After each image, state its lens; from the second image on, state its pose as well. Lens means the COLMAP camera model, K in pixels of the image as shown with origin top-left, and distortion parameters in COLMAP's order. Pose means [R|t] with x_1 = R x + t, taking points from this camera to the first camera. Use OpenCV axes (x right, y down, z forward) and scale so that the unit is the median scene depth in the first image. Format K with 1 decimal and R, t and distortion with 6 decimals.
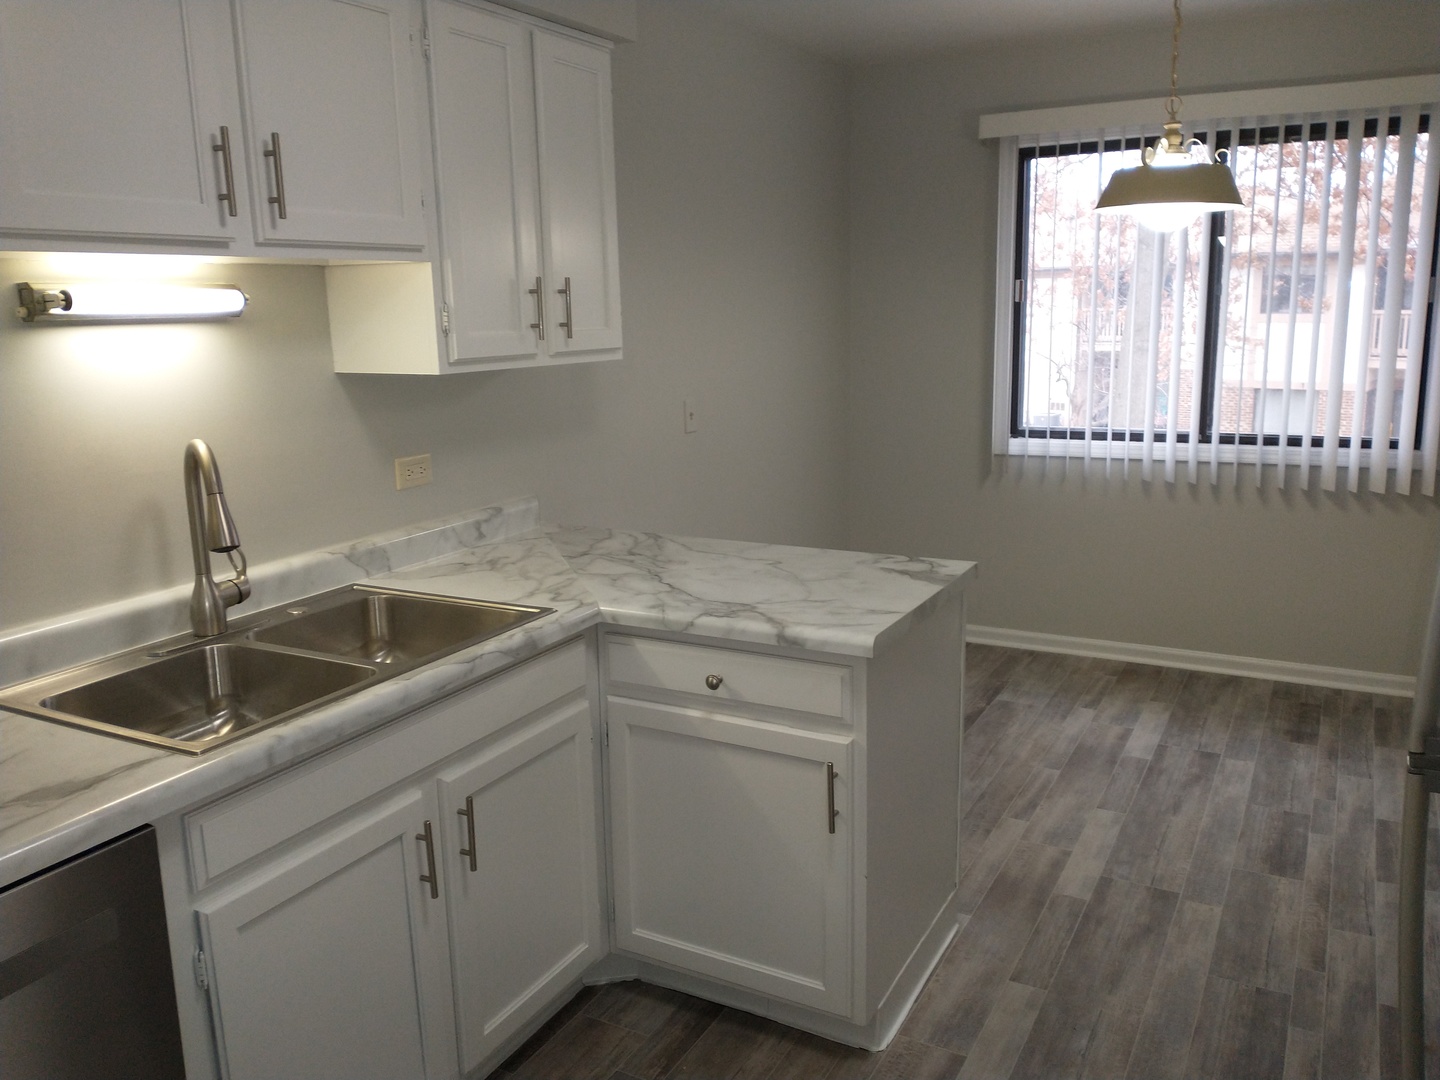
lens RADIAL K [[1149.6, 0, 720.0], [0, 1149.6, 540.0], [0, 0, 1]] dist [-0.000321, -0.001803]
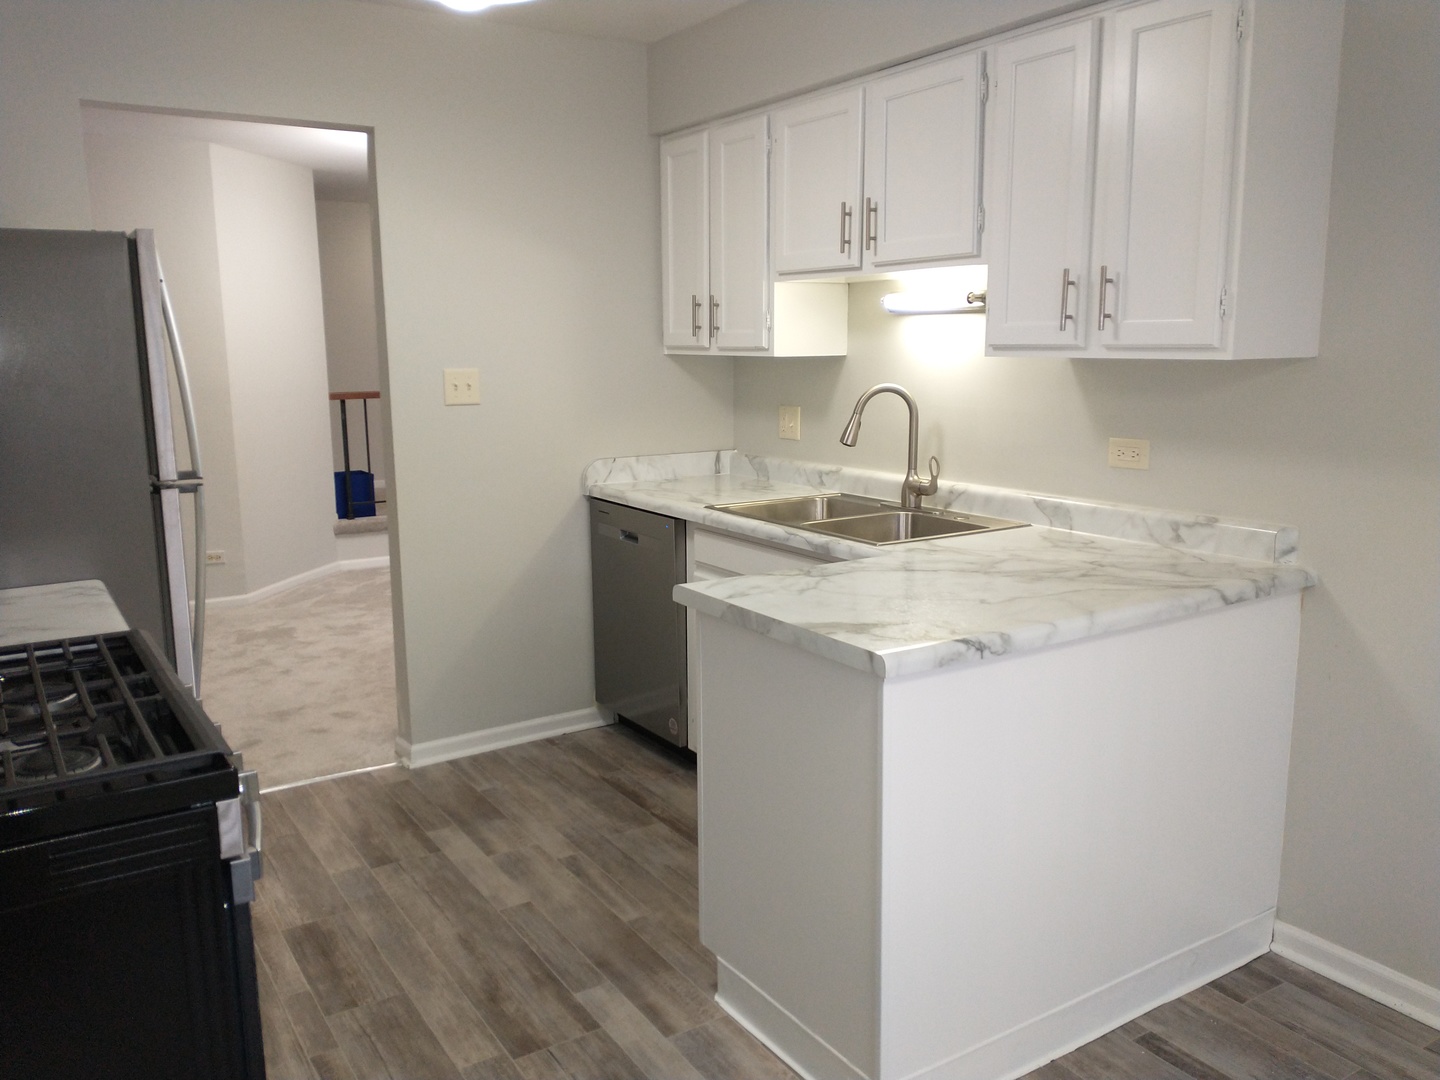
lens RADIAL K [[1149.6, 0, 720.0], [0, 1149.6, 540.0], [0, 0, 1]] dist [-0.000321, -0.001803]
pose [[-0.480578, 0.184246, -0.857379, 0.951689], [-0.159069, 0.943148, 0.291839, -0.308145], [0.862405, 0.276633, -0.423948, 1.458224]]
